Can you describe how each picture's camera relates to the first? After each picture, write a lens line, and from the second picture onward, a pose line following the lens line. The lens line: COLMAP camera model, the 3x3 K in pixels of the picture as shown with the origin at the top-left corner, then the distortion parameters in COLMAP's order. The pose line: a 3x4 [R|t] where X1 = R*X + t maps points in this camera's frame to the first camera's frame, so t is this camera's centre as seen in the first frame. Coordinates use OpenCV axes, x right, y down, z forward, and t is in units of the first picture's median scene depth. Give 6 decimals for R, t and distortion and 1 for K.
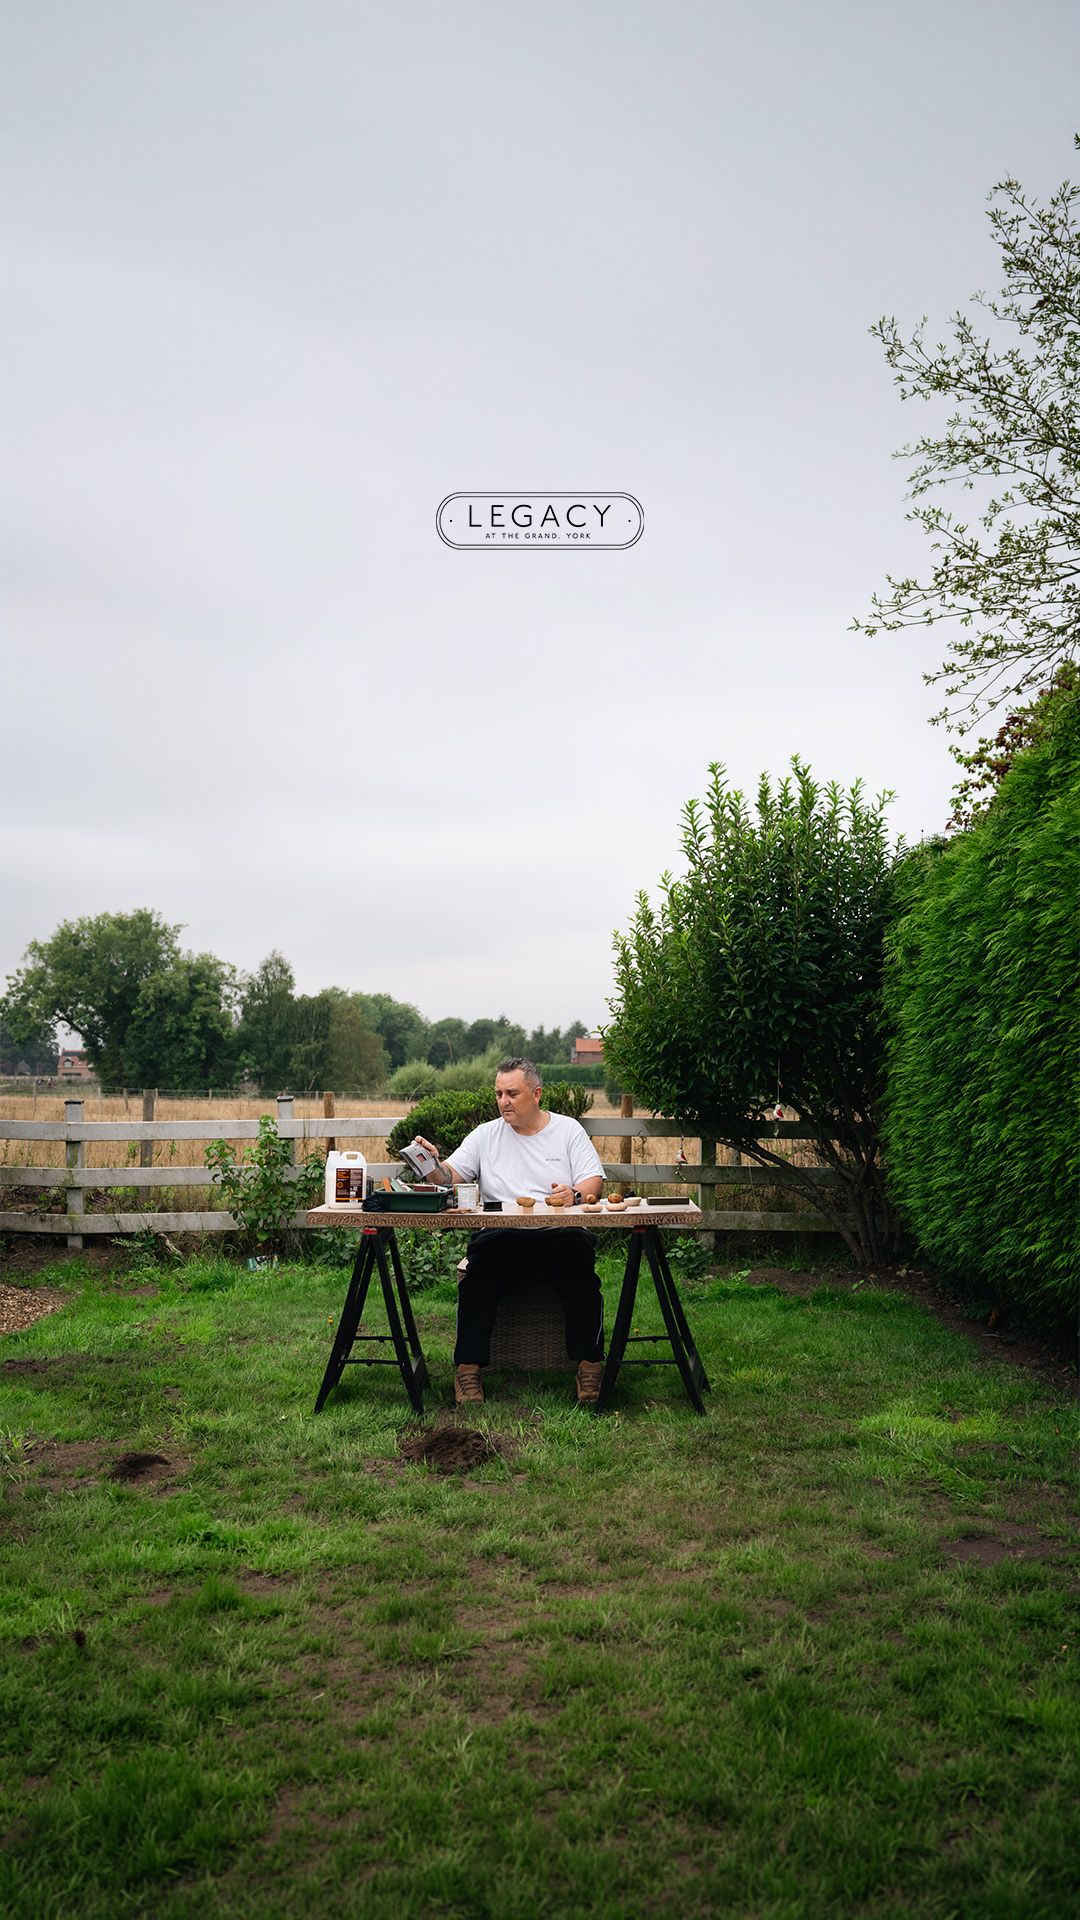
lens RADIAL K [[5305.4, 0, 539.0], [0, 5305.4, 962.1], [0, 0, 1]] dist [0.064312, 0.000000]
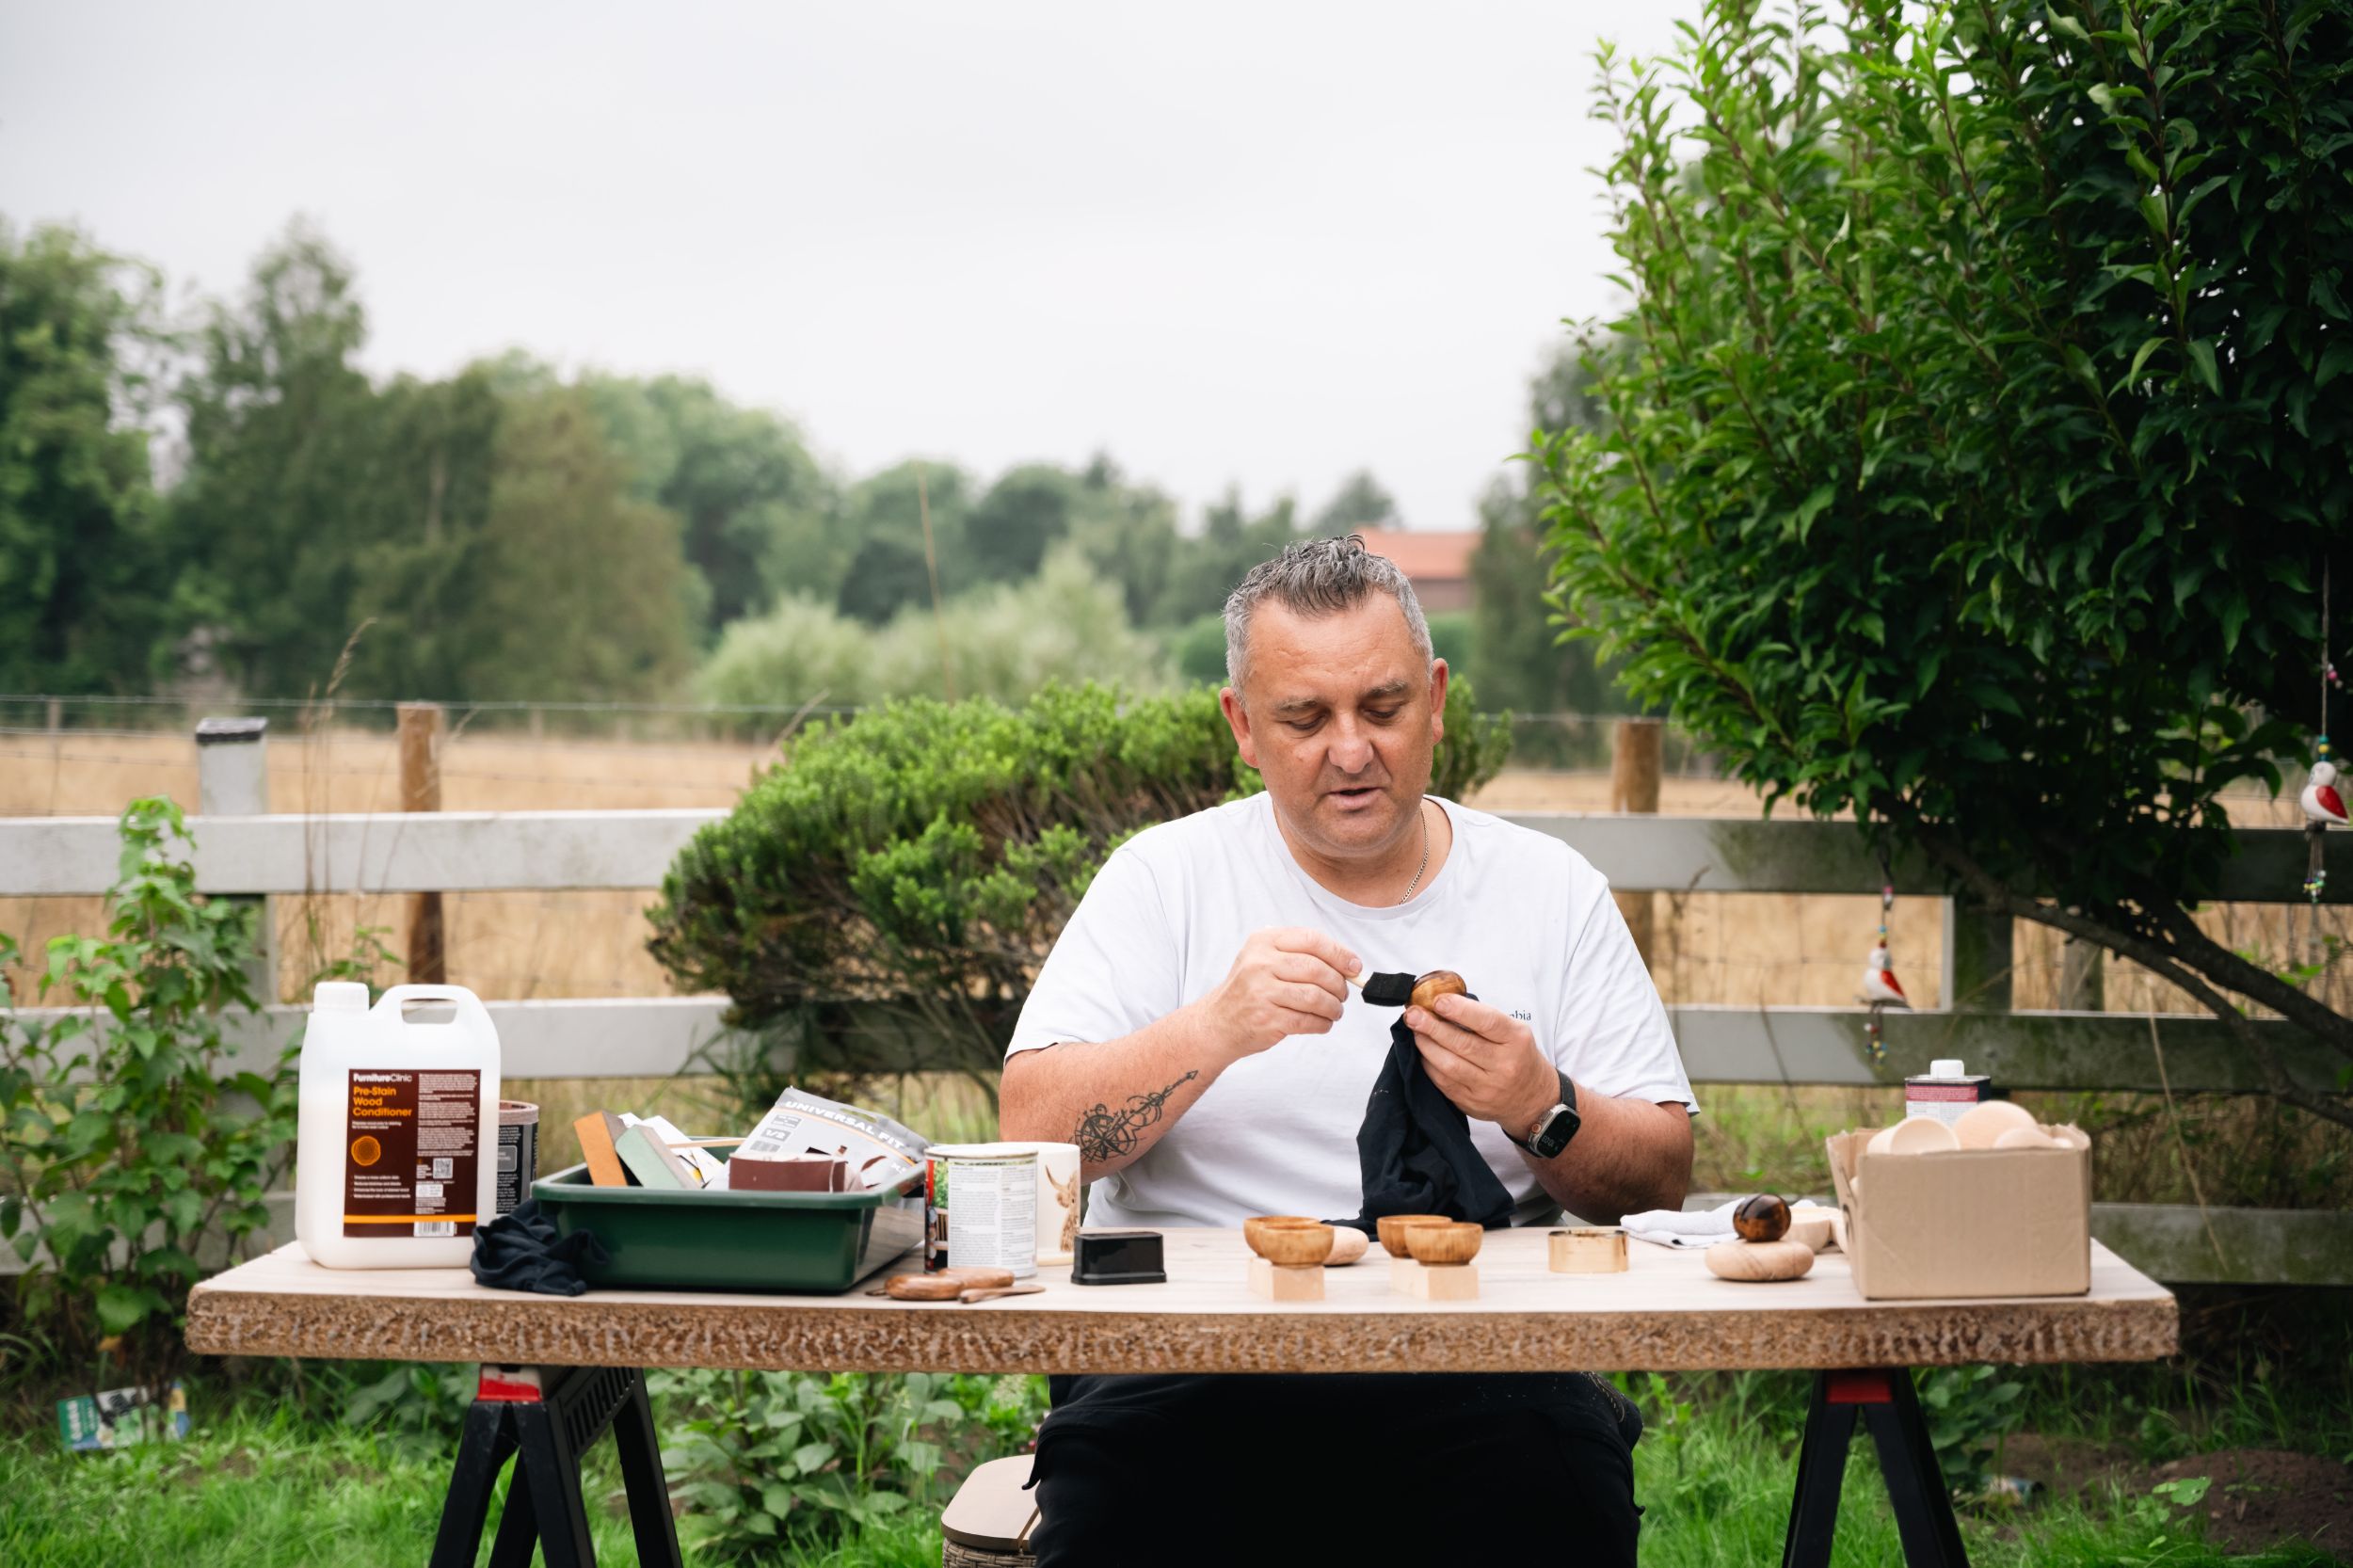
lens RADIAL K [[3814.9, 0, 1173.0], [0, 3814.9, 777.7], [0, 0, 1]] dist [0.005881, 0.000000]
pose [[0.998782, 0.003303, 0.049220, -0.013554], [-0.004826, 0.999512, 0.030851, 0.022371], [-0.049094, -0.031051, 0.998311, 0.826125]]
